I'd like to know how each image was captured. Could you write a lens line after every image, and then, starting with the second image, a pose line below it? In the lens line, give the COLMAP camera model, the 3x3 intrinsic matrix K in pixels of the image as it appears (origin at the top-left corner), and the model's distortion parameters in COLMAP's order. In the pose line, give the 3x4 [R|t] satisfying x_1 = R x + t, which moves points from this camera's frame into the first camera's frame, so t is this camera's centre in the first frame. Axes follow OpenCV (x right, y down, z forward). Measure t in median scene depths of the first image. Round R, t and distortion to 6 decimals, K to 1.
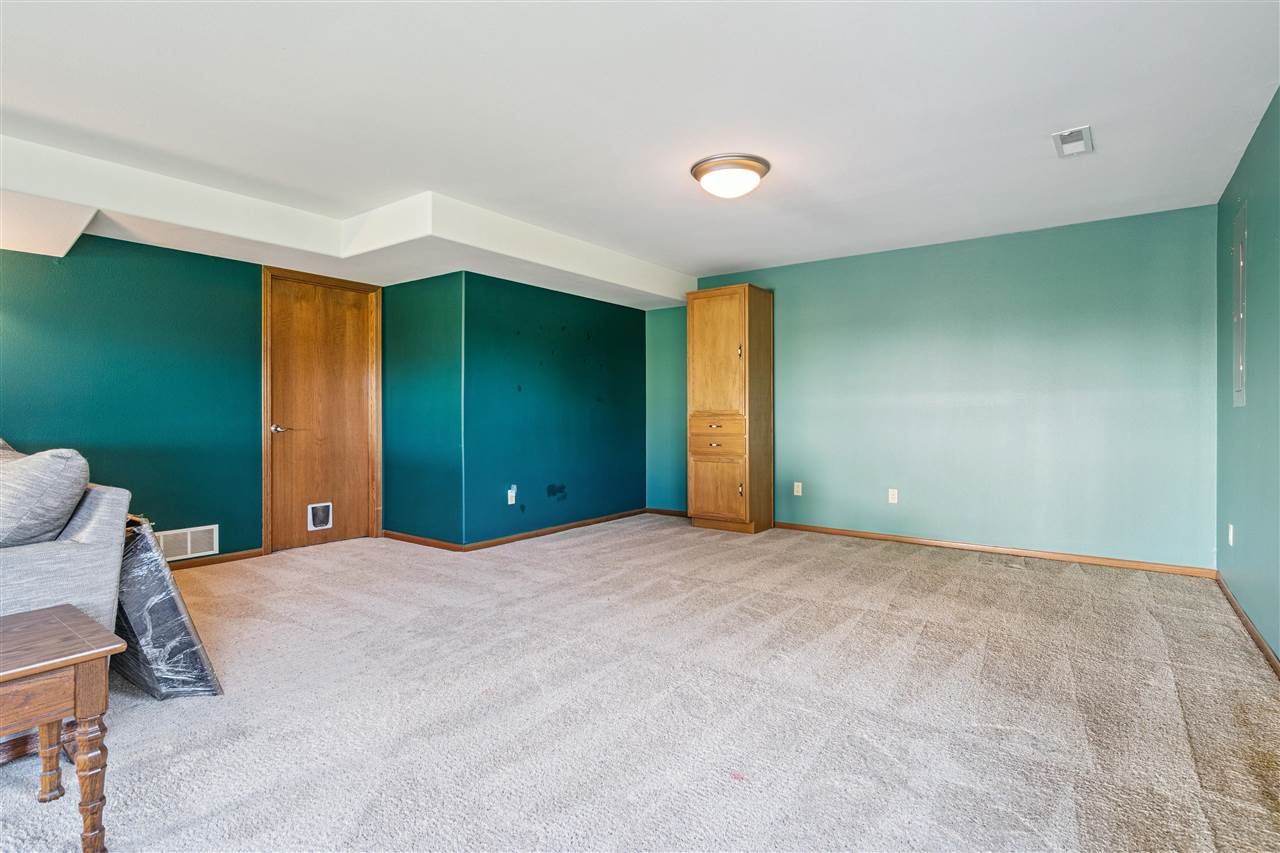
lens RADIAL K [[632.7, 0, 640.9], [0, 632.7, 420.0], [0, 0, 1]] dist [0.005646, 0.000487]
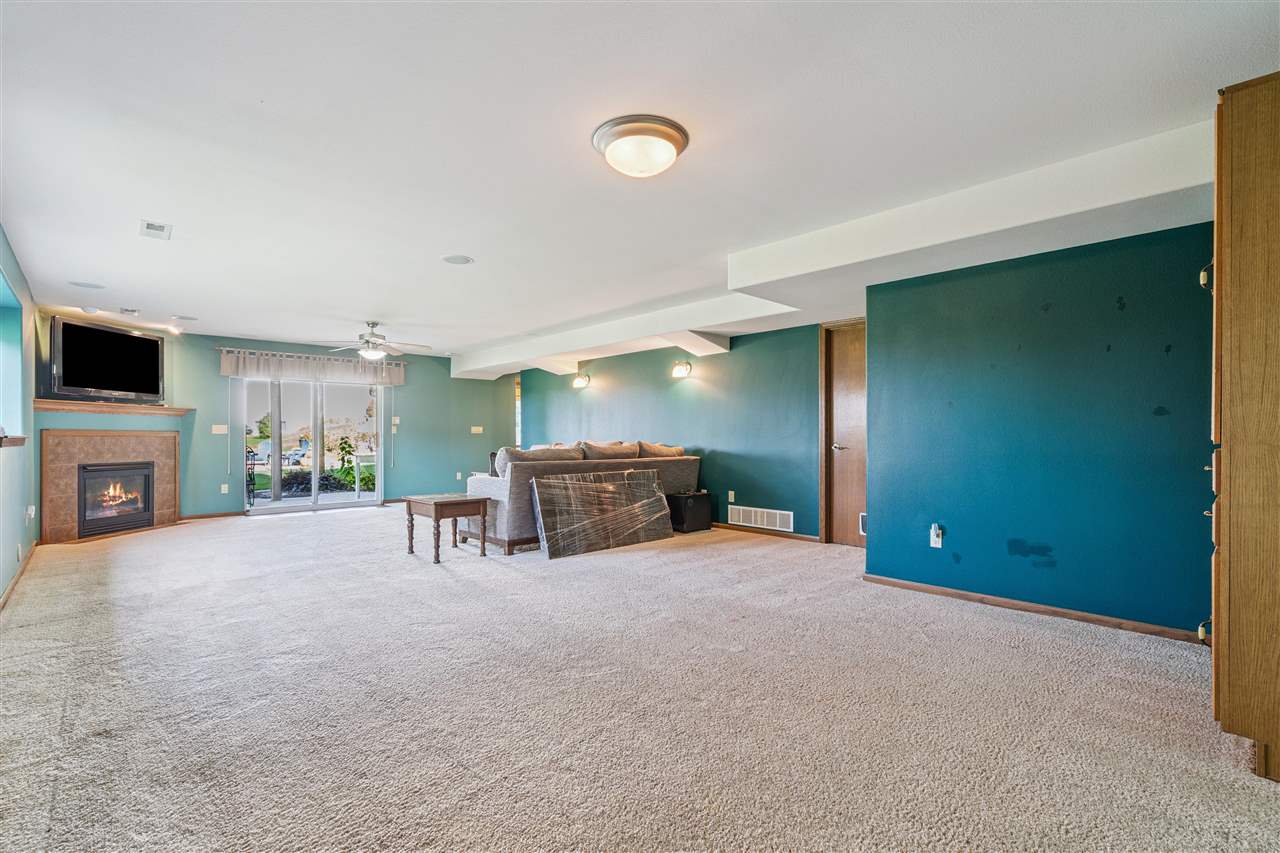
lens RADIAL K [[584.1, 0, 638.3], [0, 584.1, 432.9], [0, 0, 1]] dist [-0.003354, -0.000351]
pose [[-0.178555, -0.002873, -0.983926, 0.672352], [-0.012299, 0.999924, -0.000688, -0.009699], [0.983853, 0.011979, -0.178577, 0.848228]]
